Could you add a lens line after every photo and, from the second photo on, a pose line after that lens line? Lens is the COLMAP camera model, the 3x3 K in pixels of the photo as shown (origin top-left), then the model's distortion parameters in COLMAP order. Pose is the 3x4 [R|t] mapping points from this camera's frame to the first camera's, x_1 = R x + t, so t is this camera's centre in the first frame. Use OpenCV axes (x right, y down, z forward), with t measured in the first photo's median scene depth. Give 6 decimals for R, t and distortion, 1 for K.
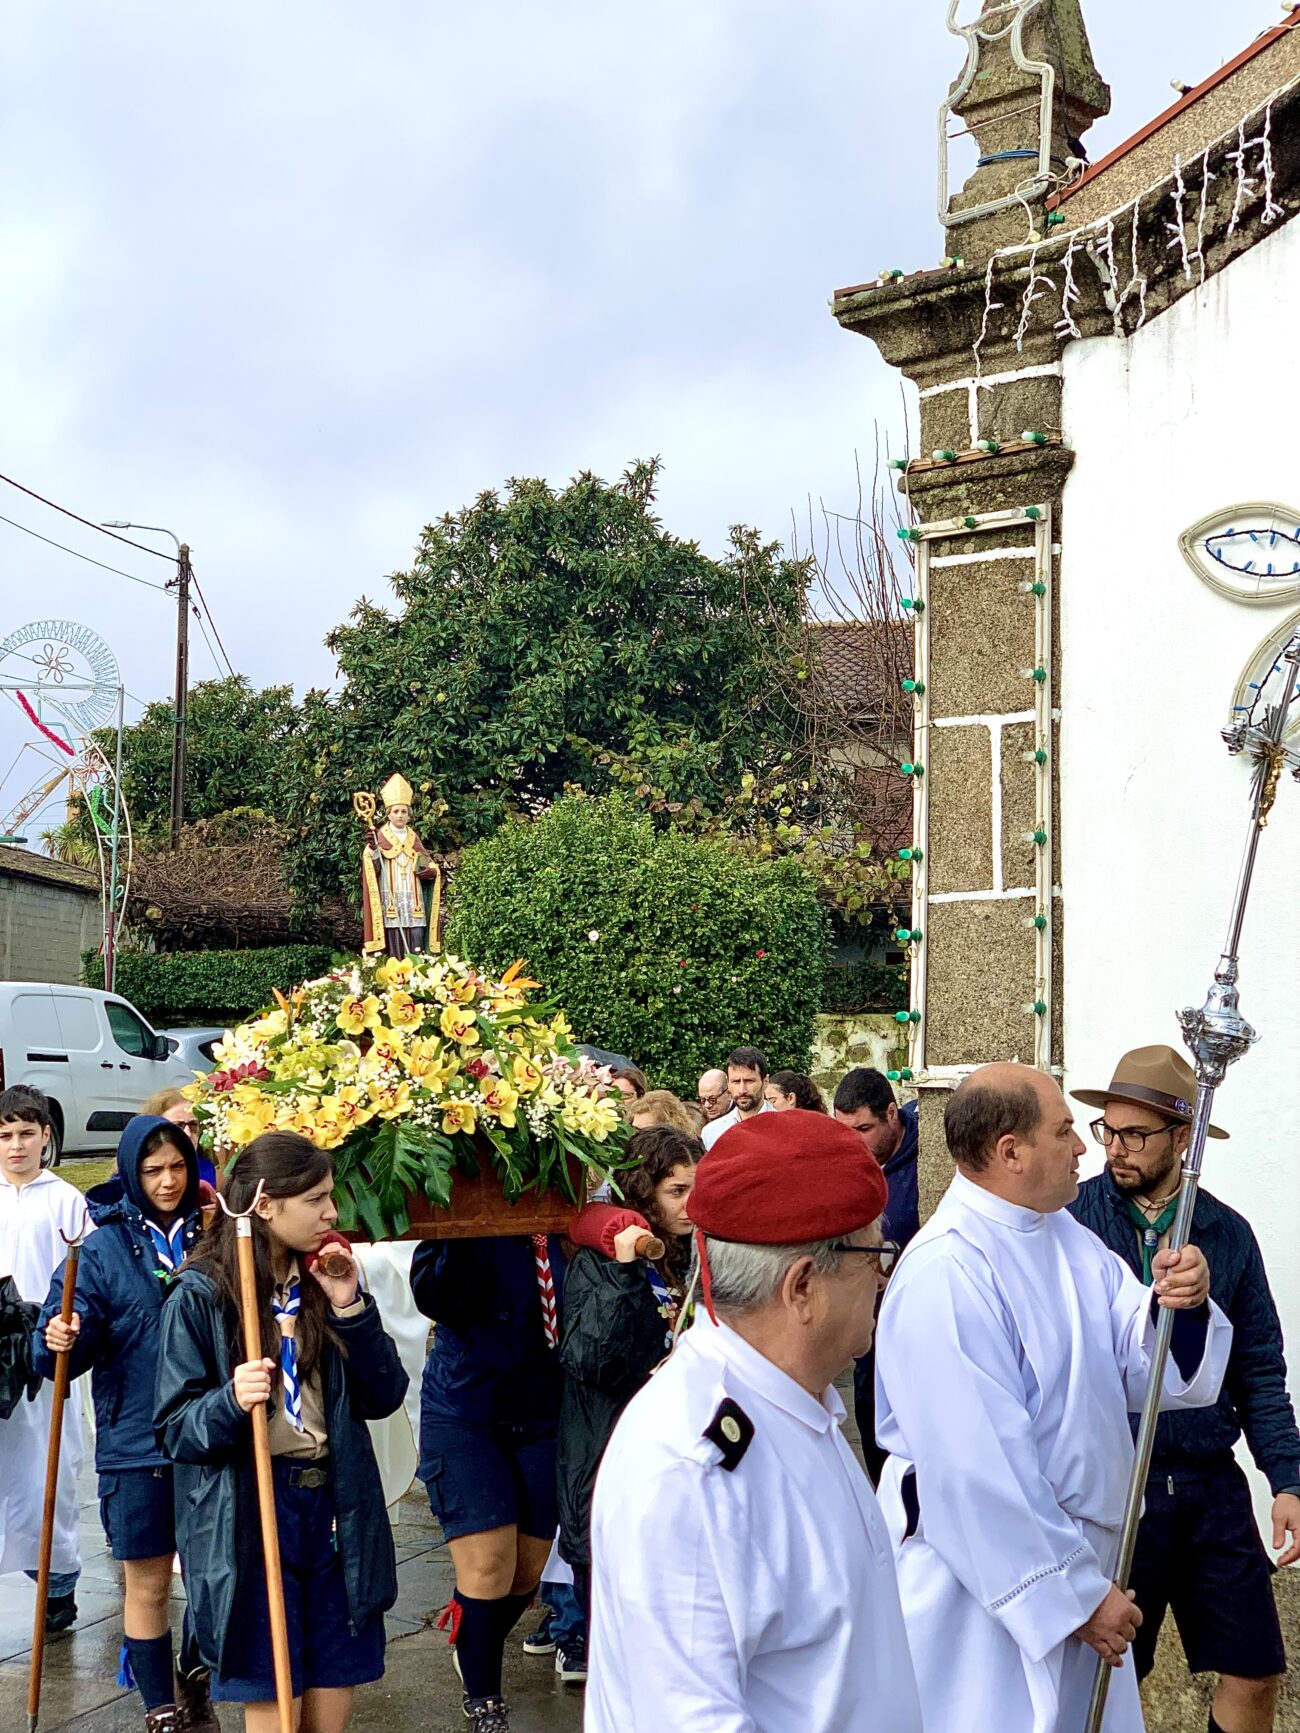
lens RADIAL K [[2604.0, 0, 552.8], [0, 2604.0, 829.6], [0, 0, 1]] dist [0.042564, 0.000000]
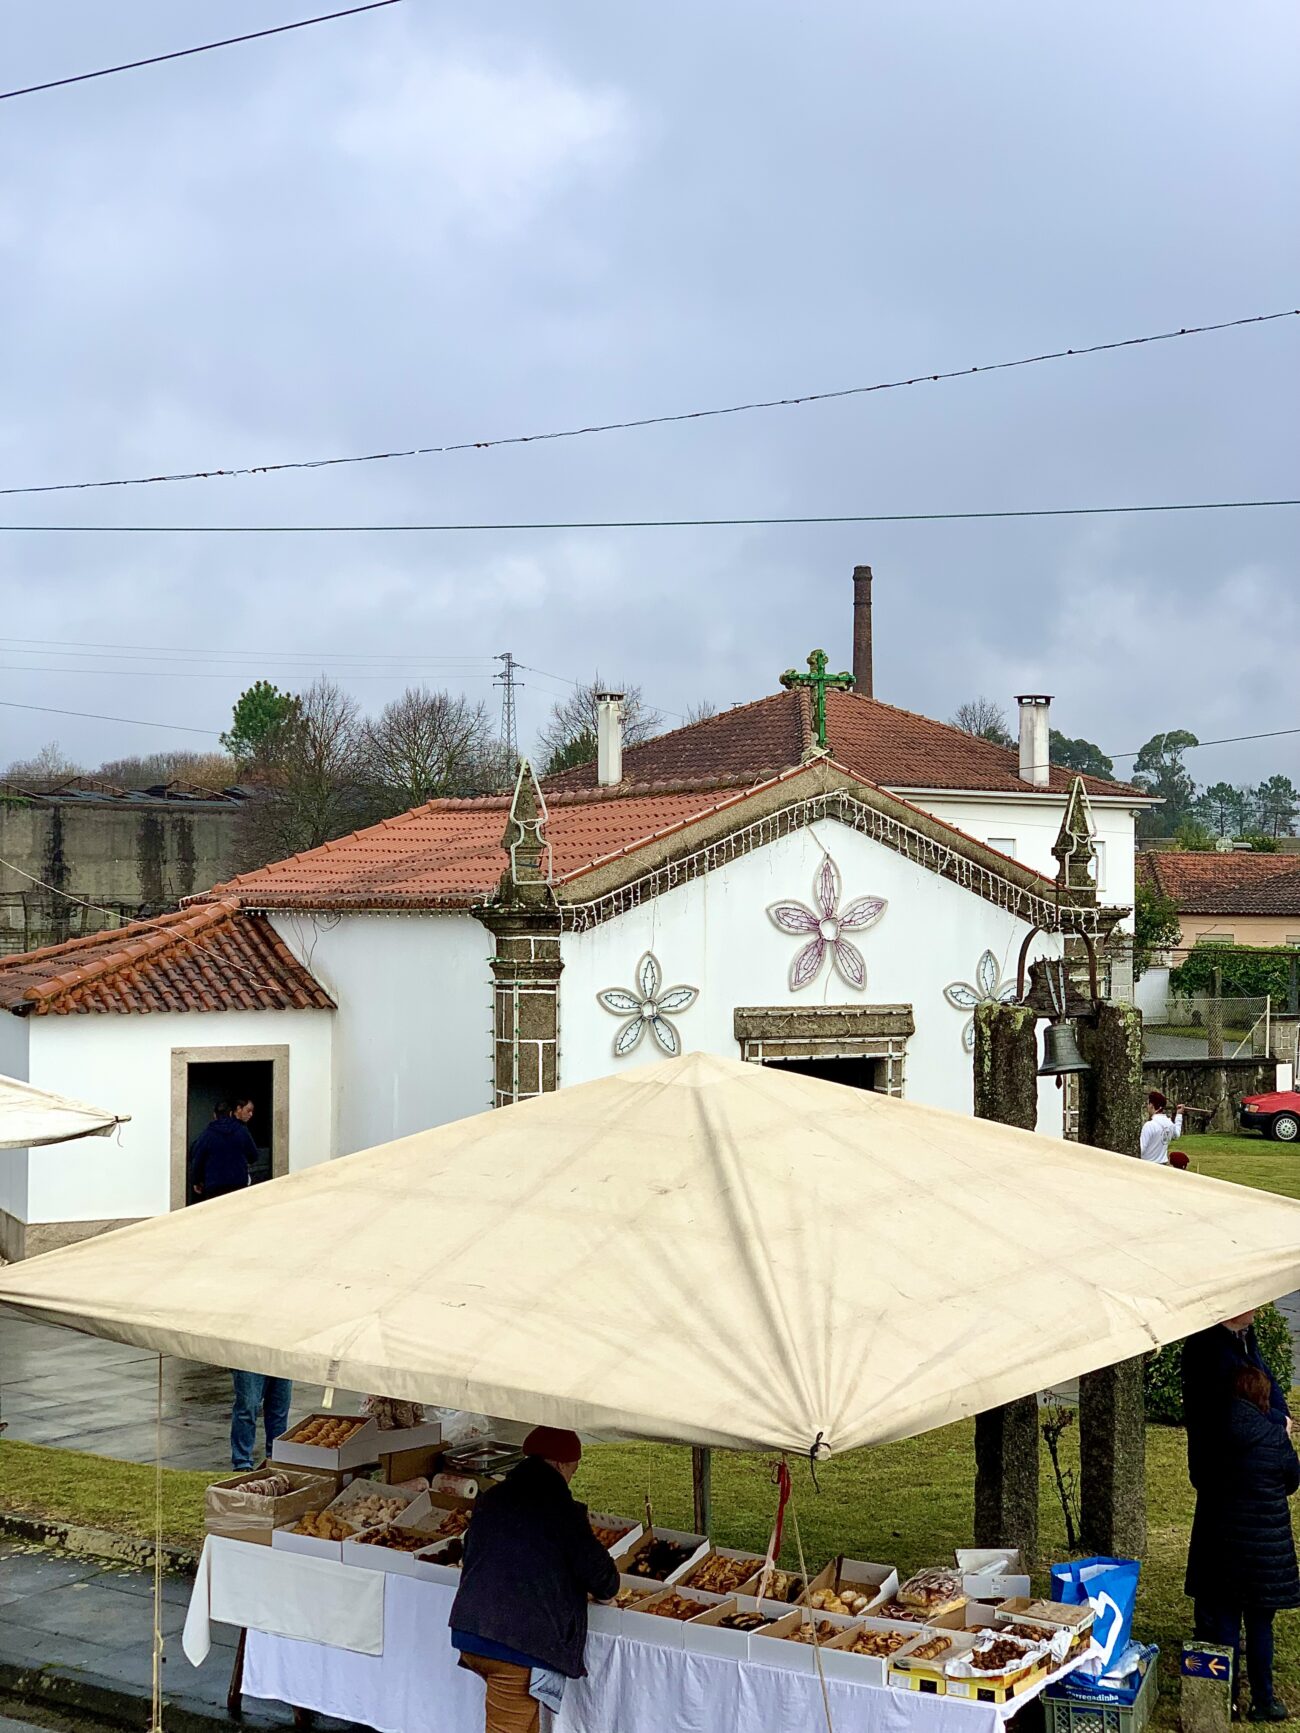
lens RADIAL K [[2604.0, 0, 698.3], [0, 2604.0, 839.0], [0, 0, 1]] dist [0.042564, 0.000000]
pose [[0.319958, 0.003342, 0.947426, -2.859398], [-0.080819, 0.996445, 0.023779, -0.387173], [-0.943978, -0.084178, 0.319090, -0.231456]]
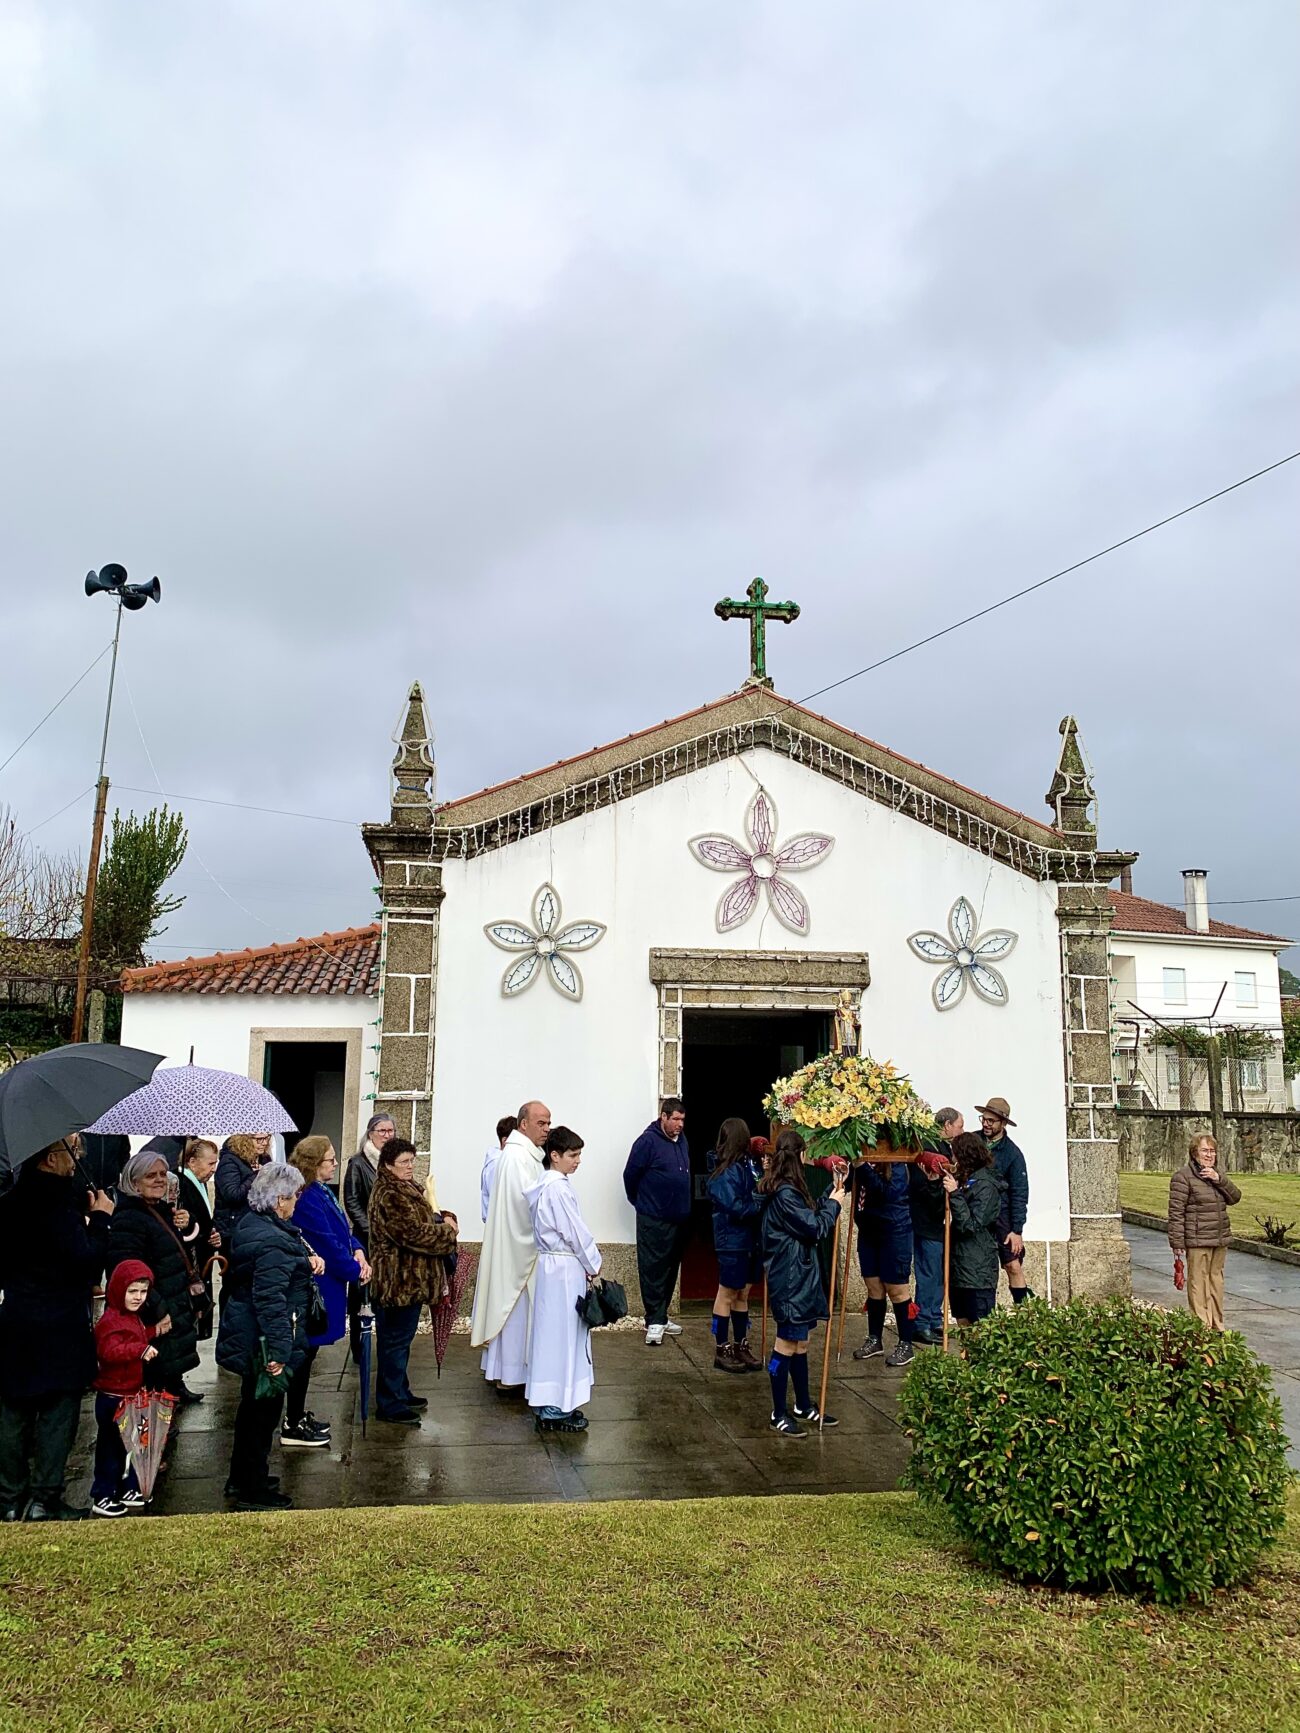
lens RADIAL K [[1324.5, 0, 640.6], [0, 1324.5, 845.0], [0, 0, 1]] dist [0.043441, -0.045119]
pose [[0.592923, 0.122763, 0.795847, -0.905538], [-0.071024, 0.992432, -0.100172, -0.055707], [-0.802121, 0.002870, 0.597154, -0.140678]]
